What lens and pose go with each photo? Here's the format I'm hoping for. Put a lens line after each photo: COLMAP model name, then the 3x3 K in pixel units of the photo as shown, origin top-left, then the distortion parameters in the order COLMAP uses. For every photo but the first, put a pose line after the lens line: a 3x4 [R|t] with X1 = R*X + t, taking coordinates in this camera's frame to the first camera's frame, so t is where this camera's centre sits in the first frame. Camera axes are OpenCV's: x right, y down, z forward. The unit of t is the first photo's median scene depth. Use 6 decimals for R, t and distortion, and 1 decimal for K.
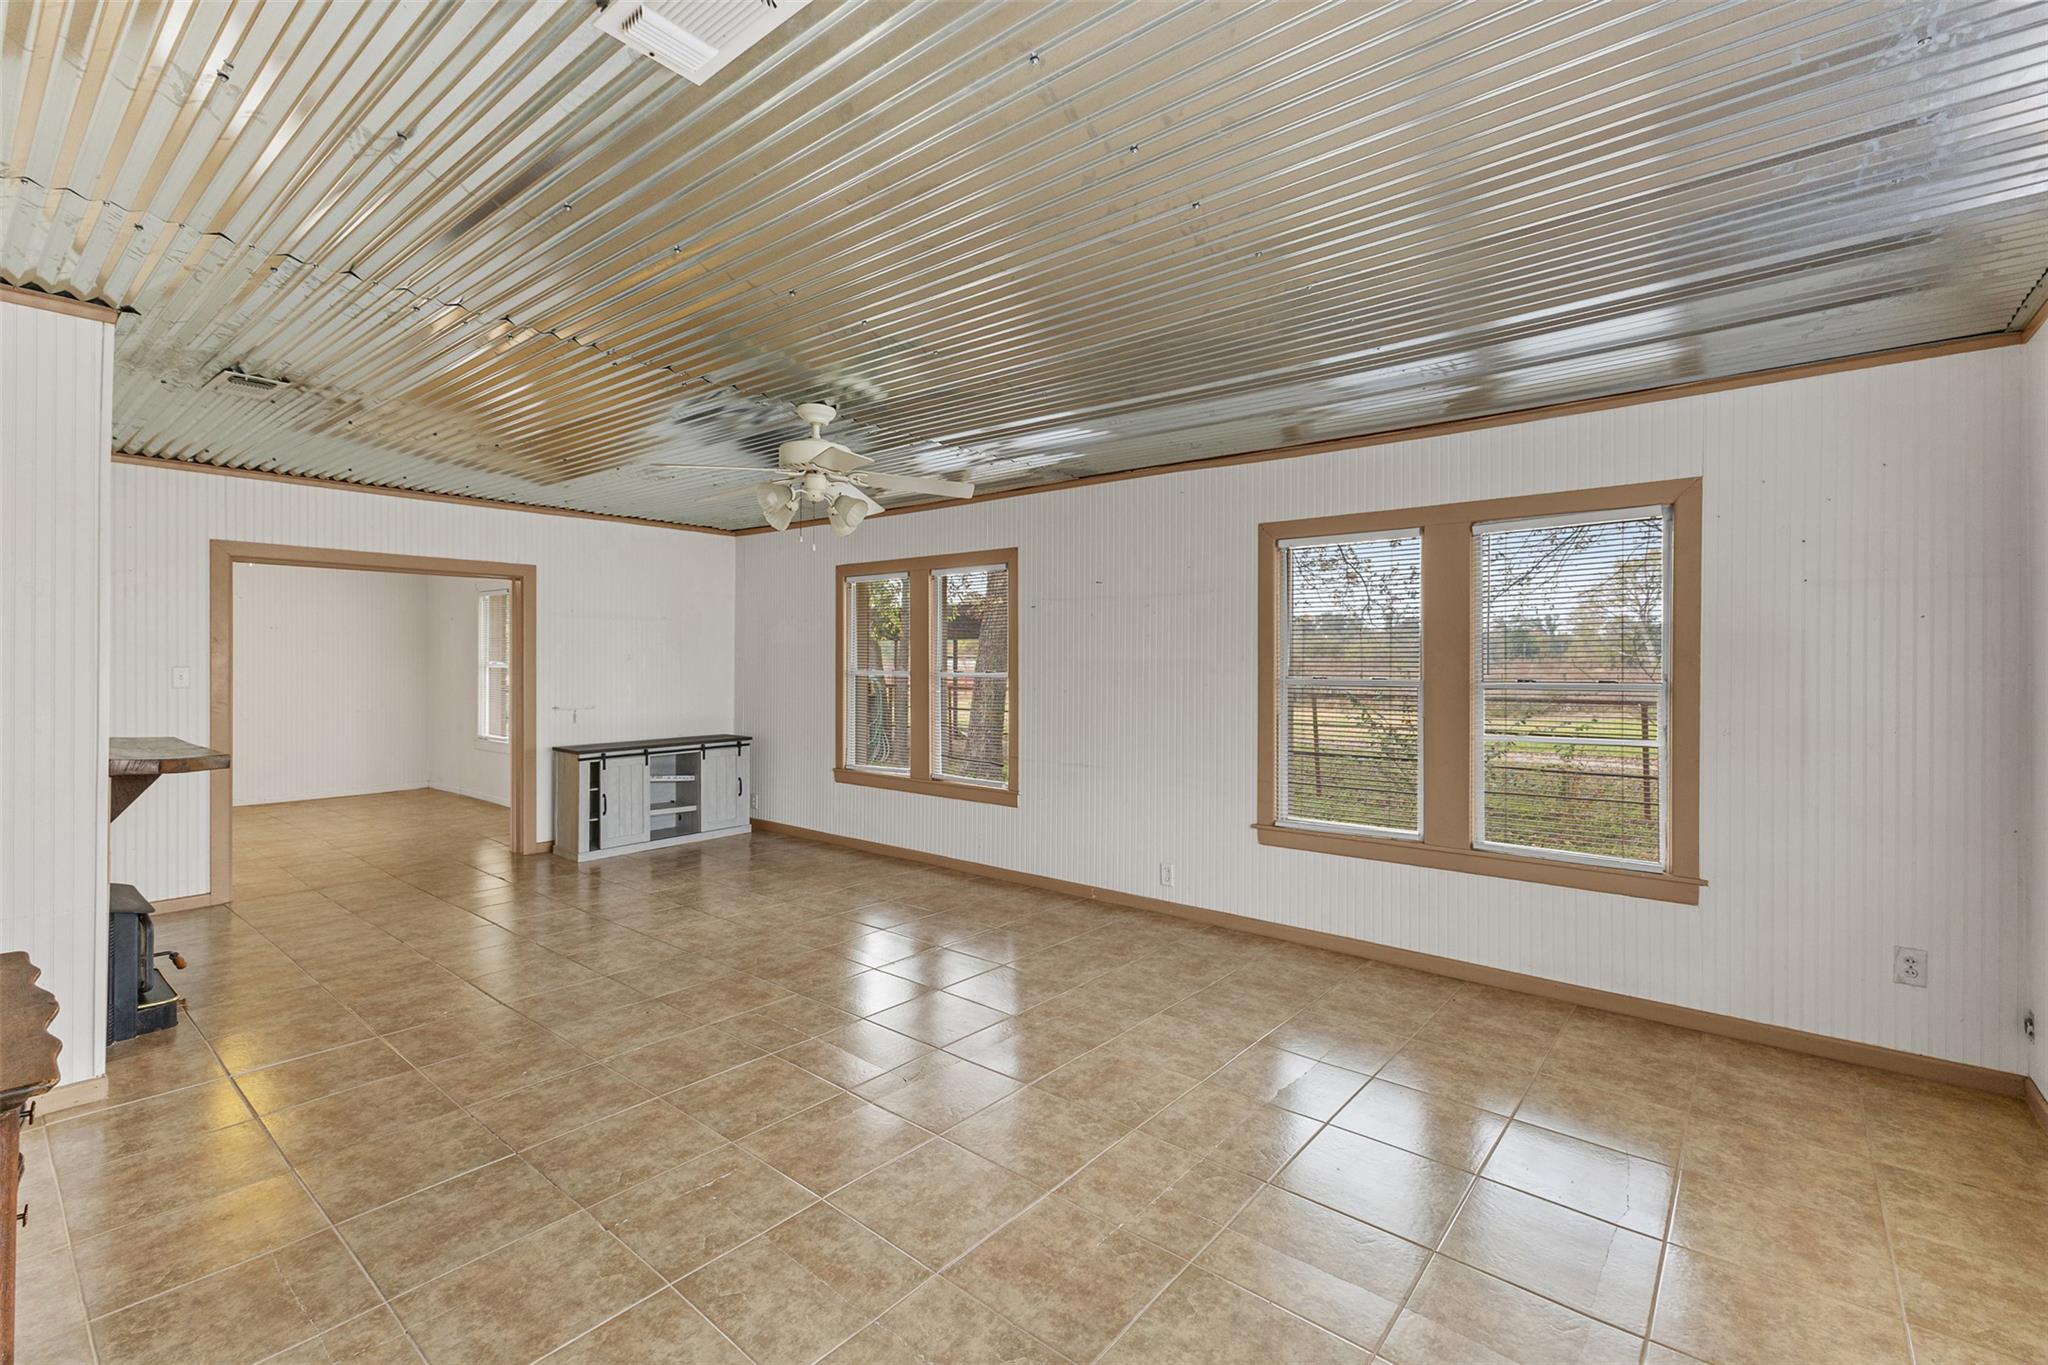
lens RADIAL K [[889.7, 0, 1026.1], [0, 889.7, 677.4], [0, 0, 1]] dist [0.000172, 0.000008]
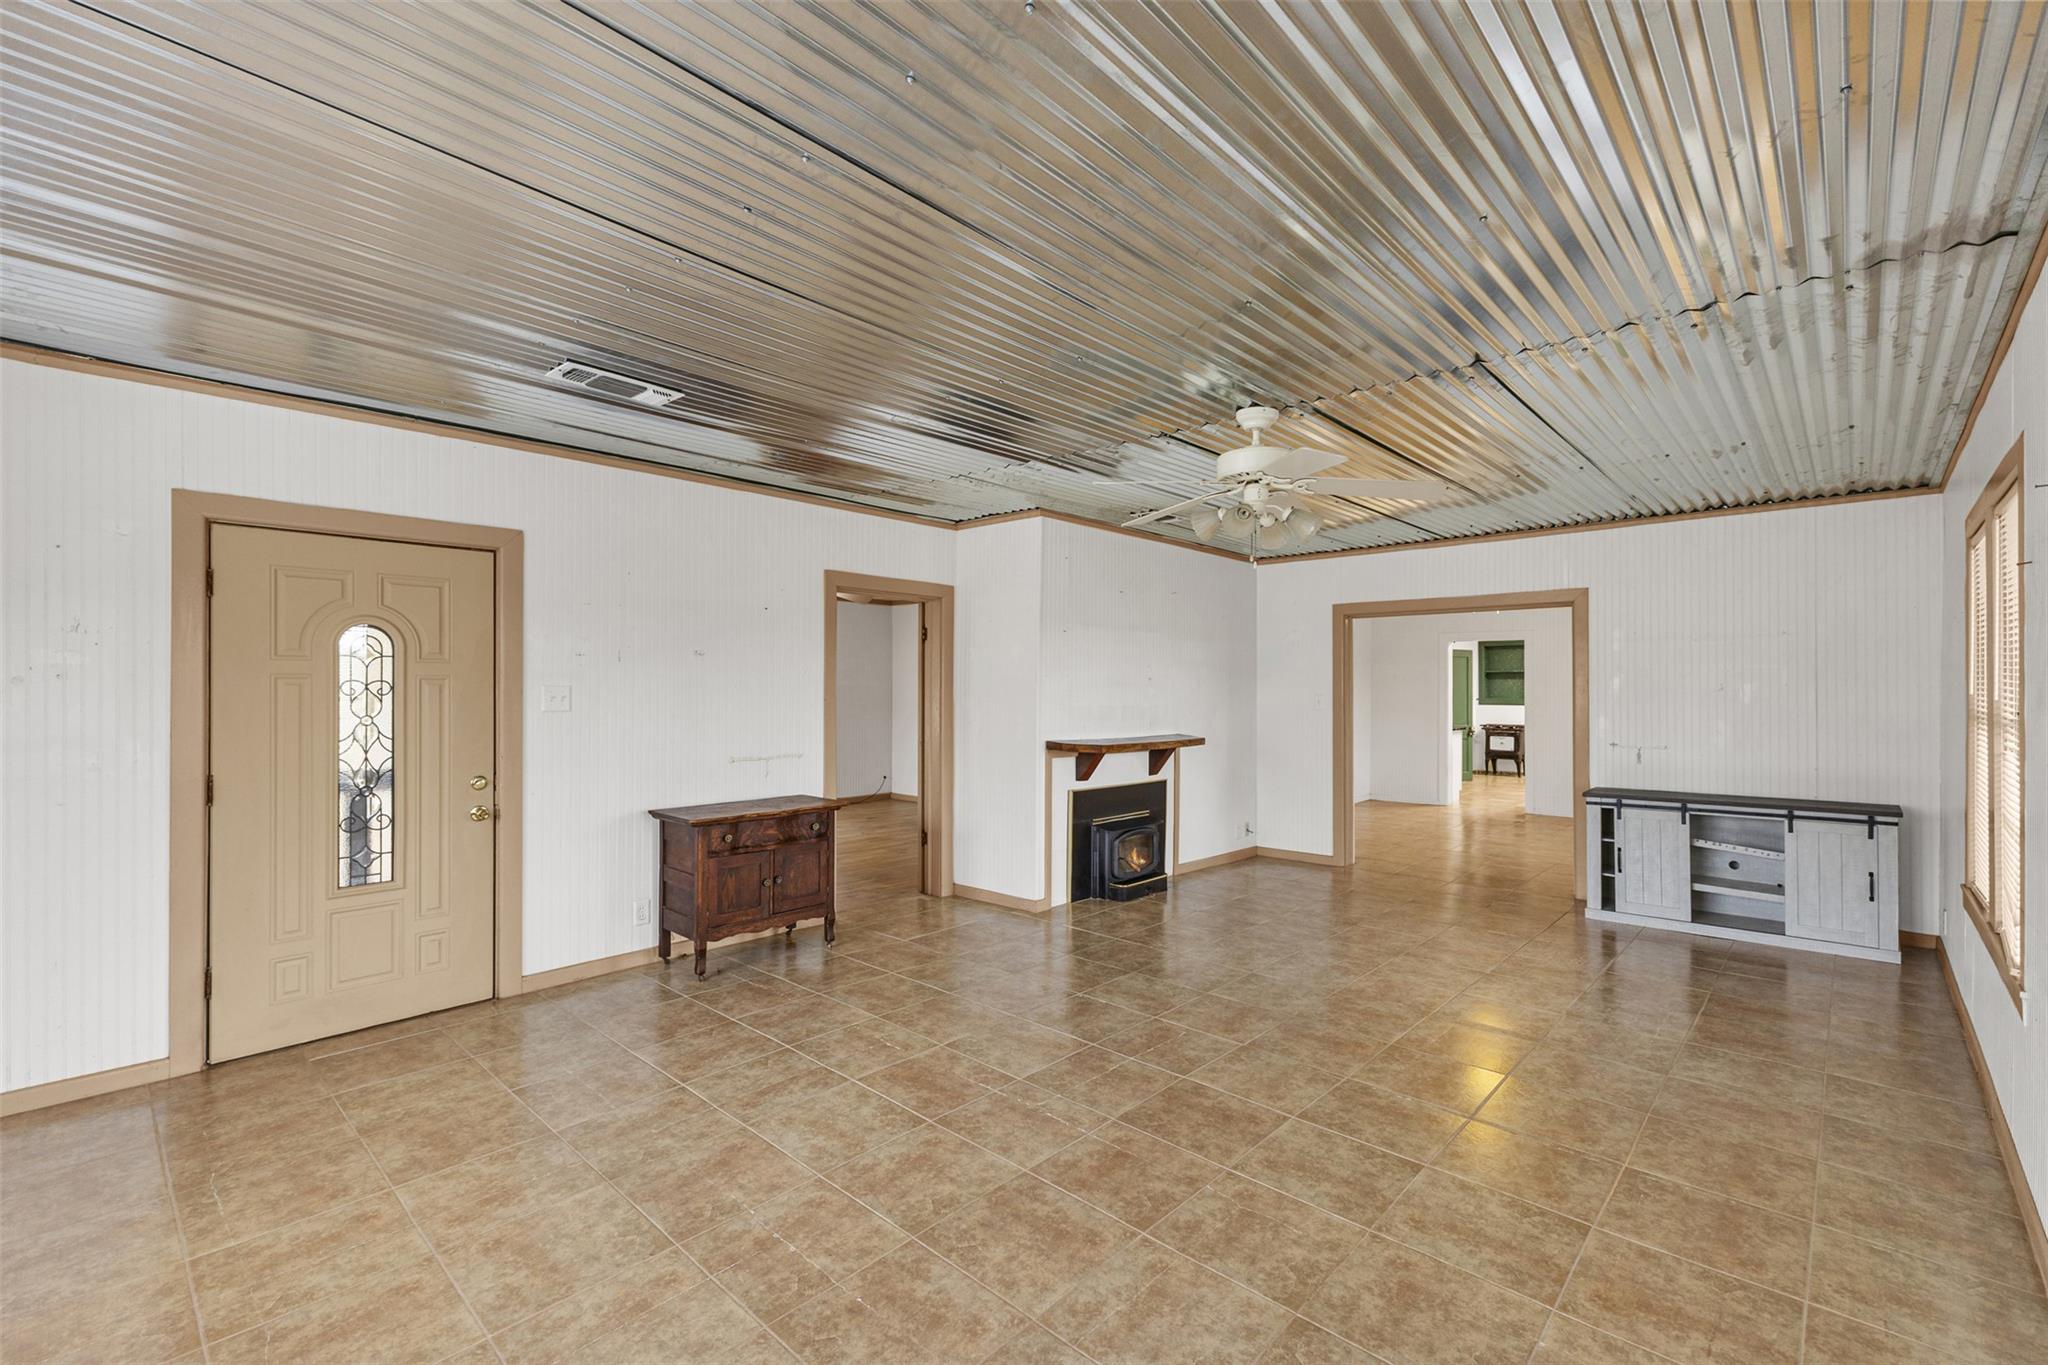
lens RADIAL K [[889.7, 0, 1026.1], [0, 889.7, 677.4], [0, 0, 1]] dist [0.000172, 0.000008]
pose [[-0.054033, -0.015105, -0.998425, 0.669712], [-0.023971, 0.999617, -0.013826, -0.009069], [0.998251, 0.023186, -0.054375, 0.790931]]
